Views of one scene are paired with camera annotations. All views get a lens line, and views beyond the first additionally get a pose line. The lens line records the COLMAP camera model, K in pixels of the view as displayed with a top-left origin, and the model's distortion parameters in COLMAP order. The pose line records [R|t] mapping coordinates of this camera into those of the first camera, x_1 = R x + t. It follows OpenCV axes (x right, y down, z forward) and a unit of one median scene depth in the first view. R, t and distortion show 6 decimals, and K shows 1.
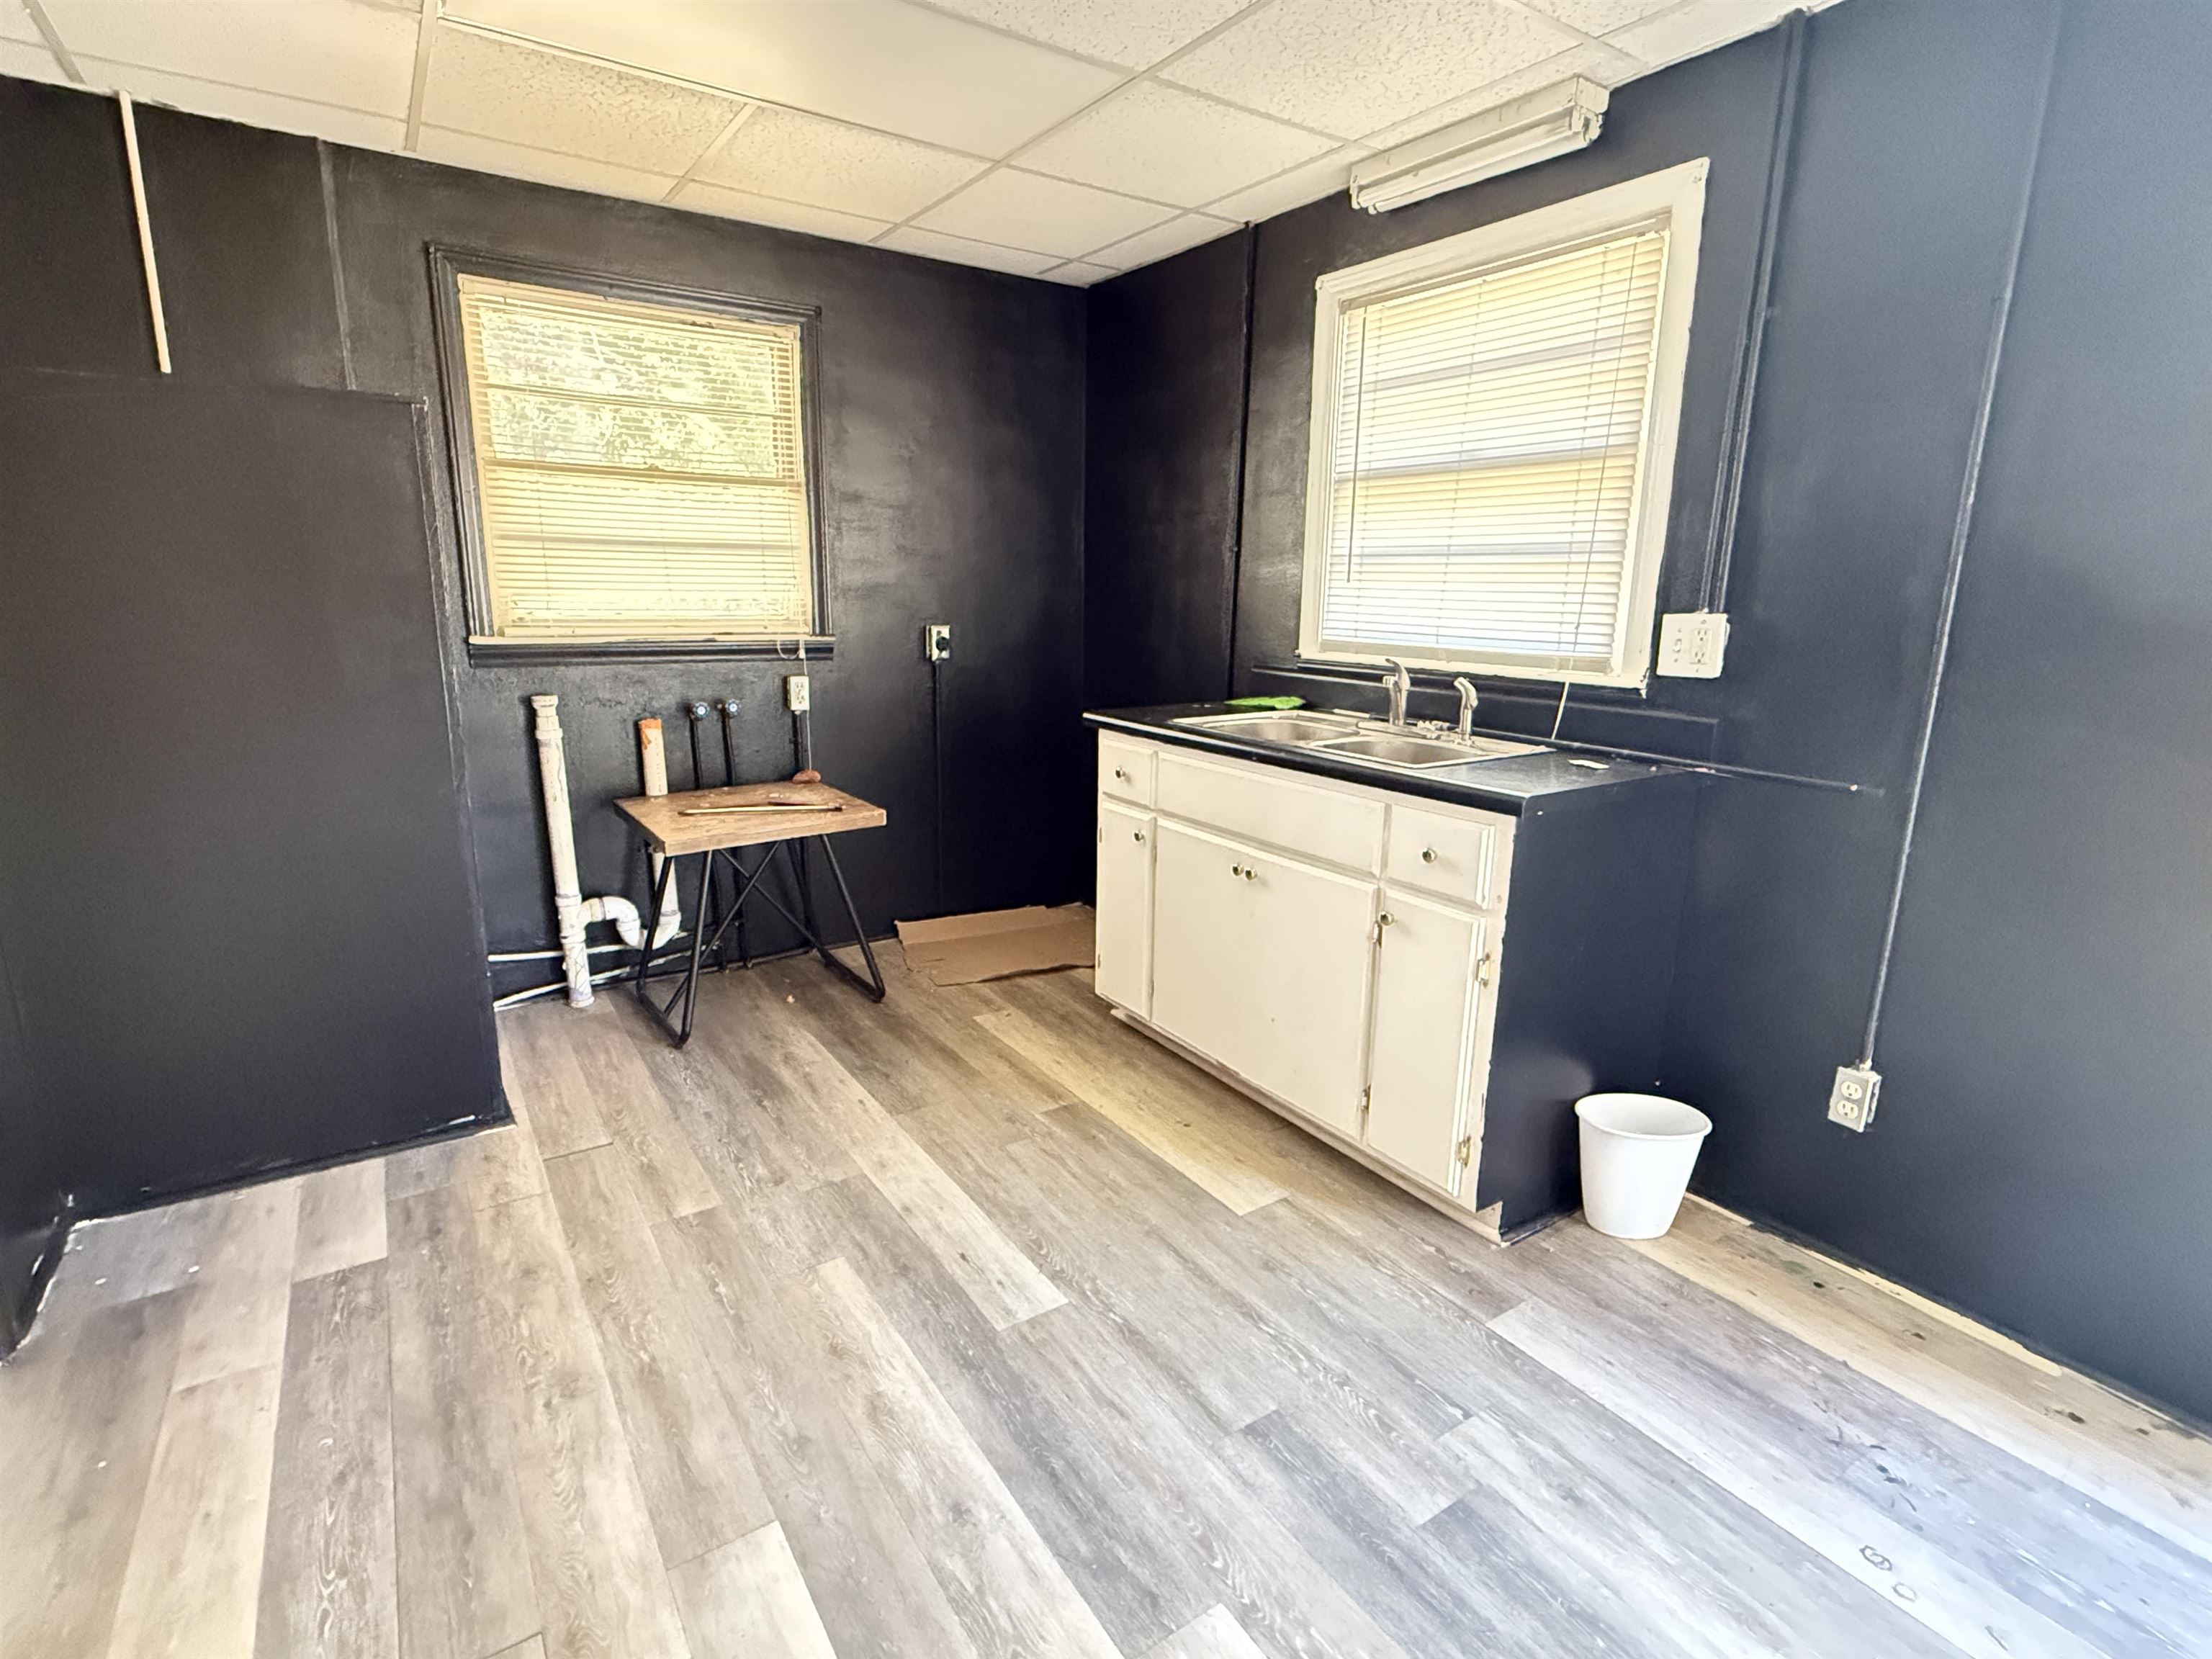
lens RADIAL K [[1083.8, 0, 1099.1], [0, 1083.8, 832.3], [0, 0, 1]] dist [0.000602, -0.000797]
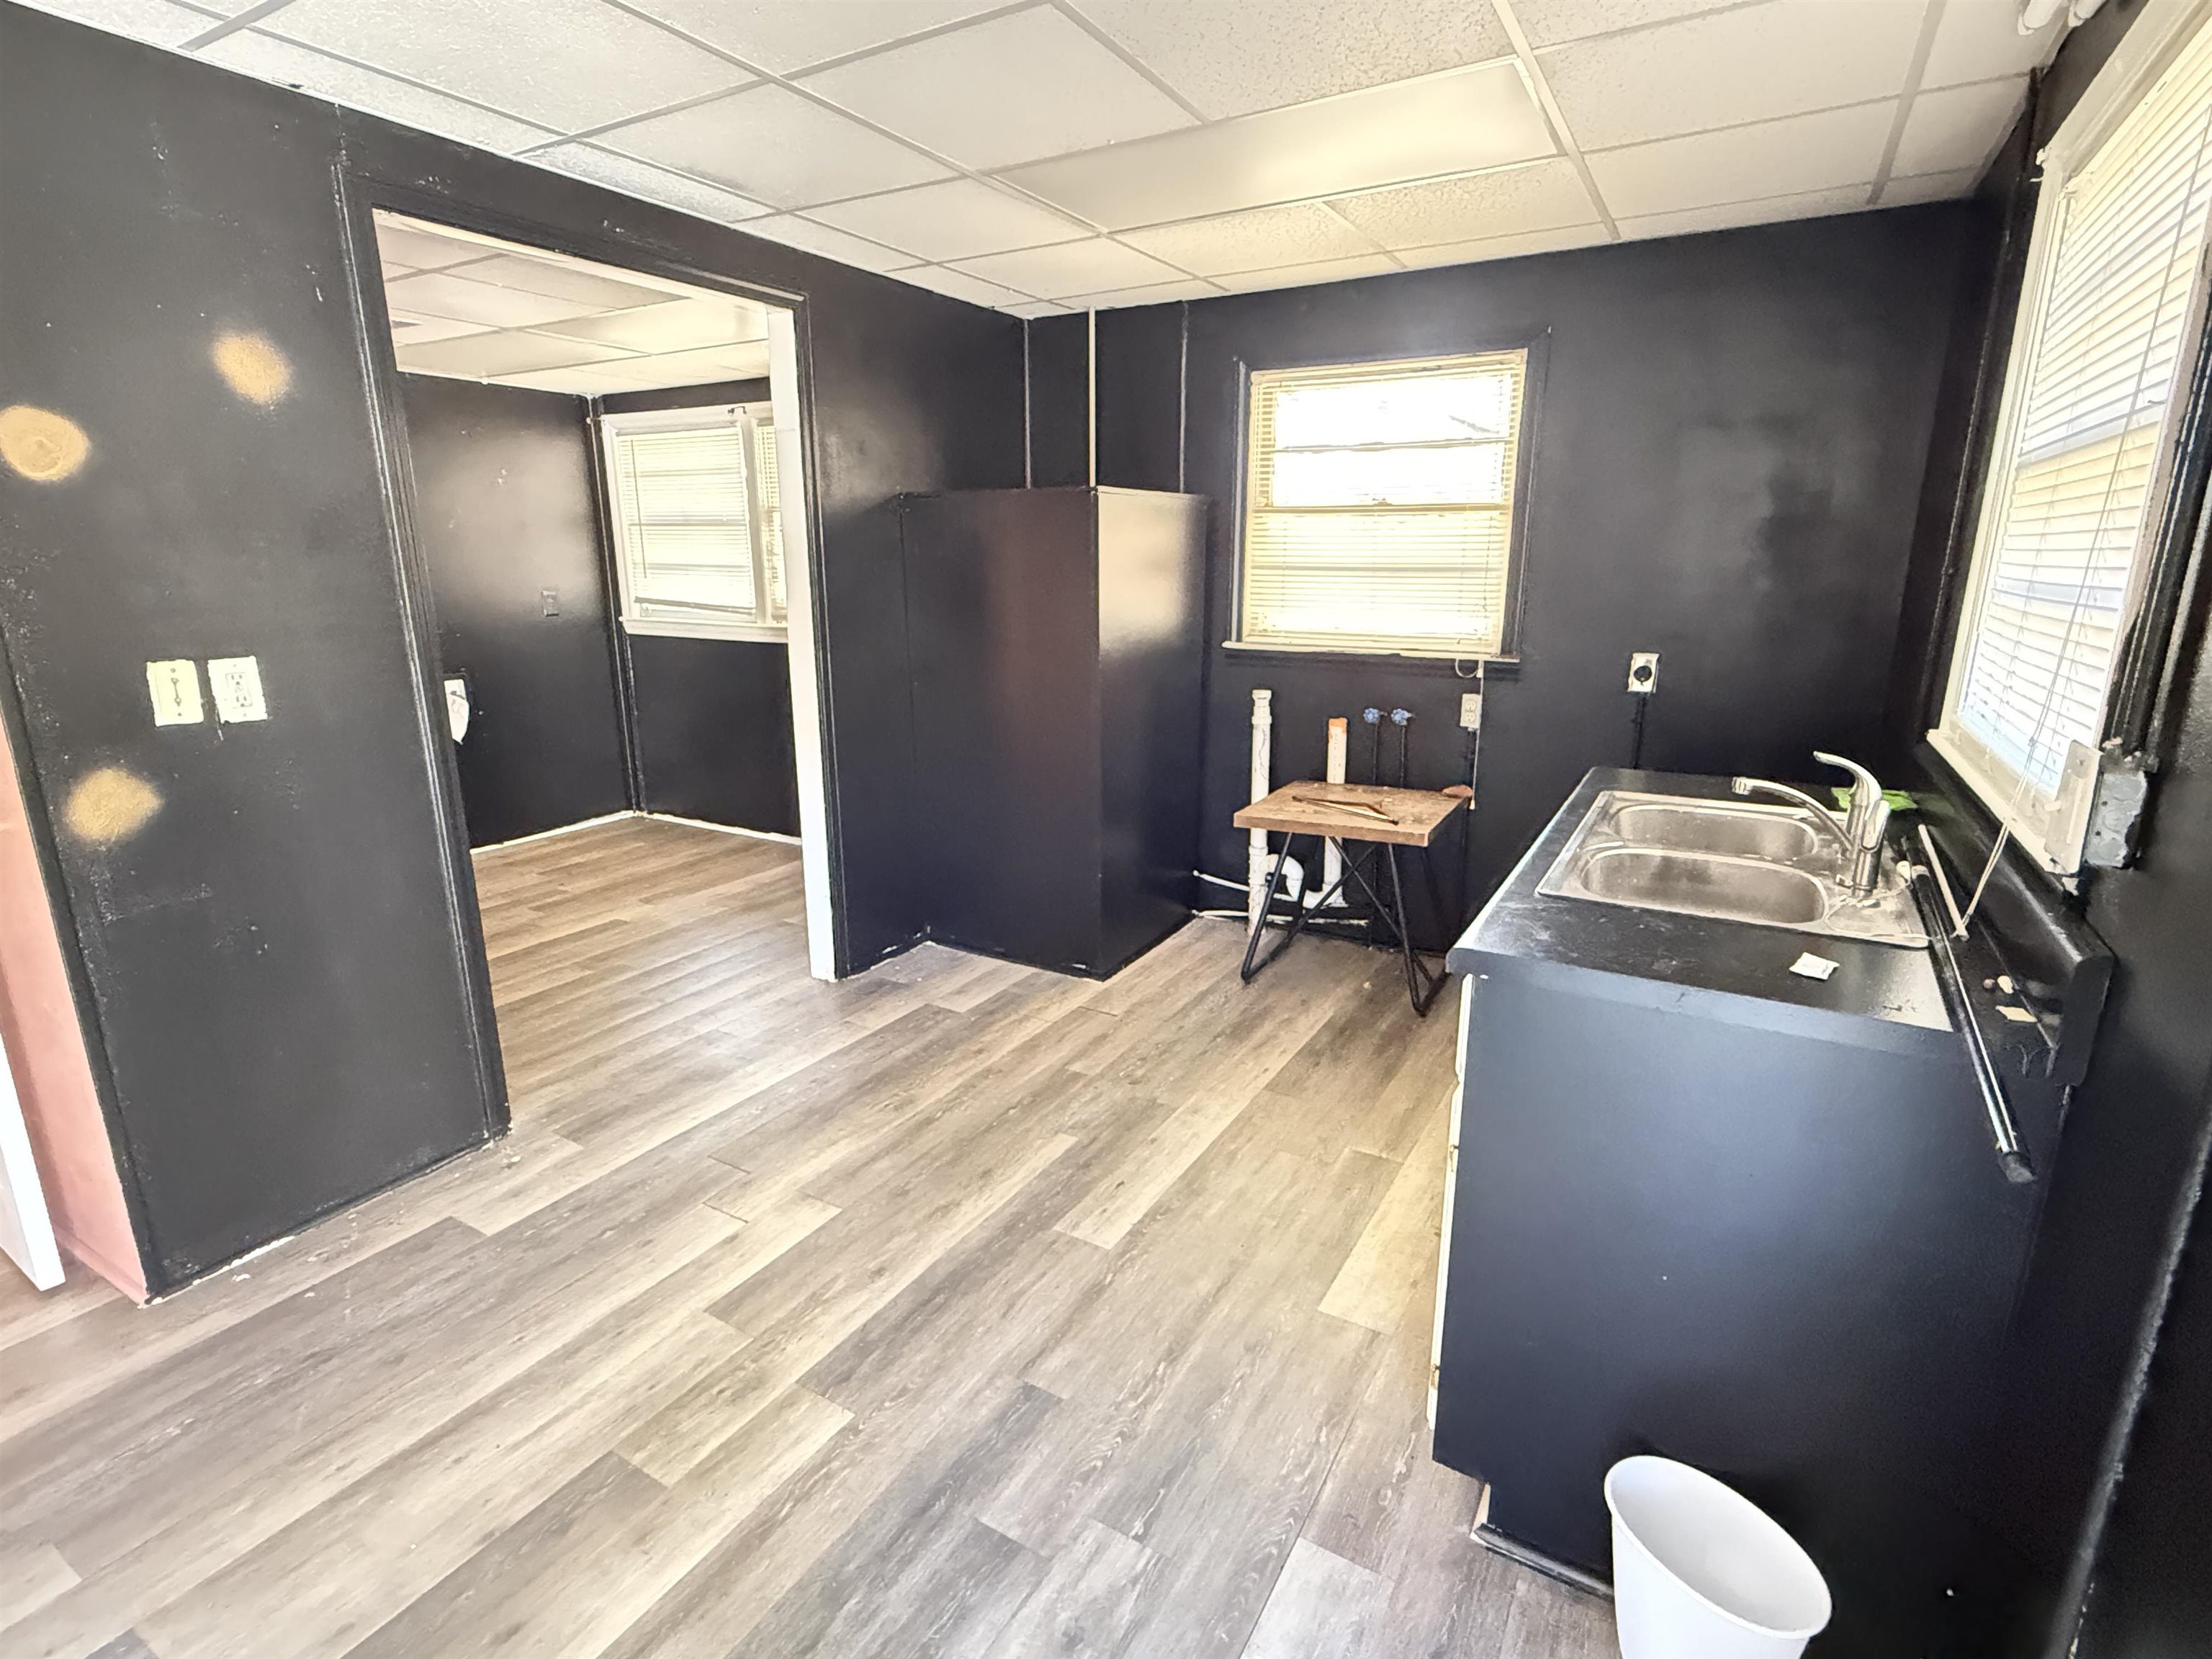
lens RADIAL K [[1083.8, 0, 1100.2], [0, 1083.8, 835.1], [0, 0, 1]] dist [0.000602, -0.000797]
pose [[0.427438, 0.211801, -0.878884, 0.779253], [-0.193457, 0.971078, 0.139933, -0.138308], [0.883103, 0.110213, 0.456050, 0.359522]]
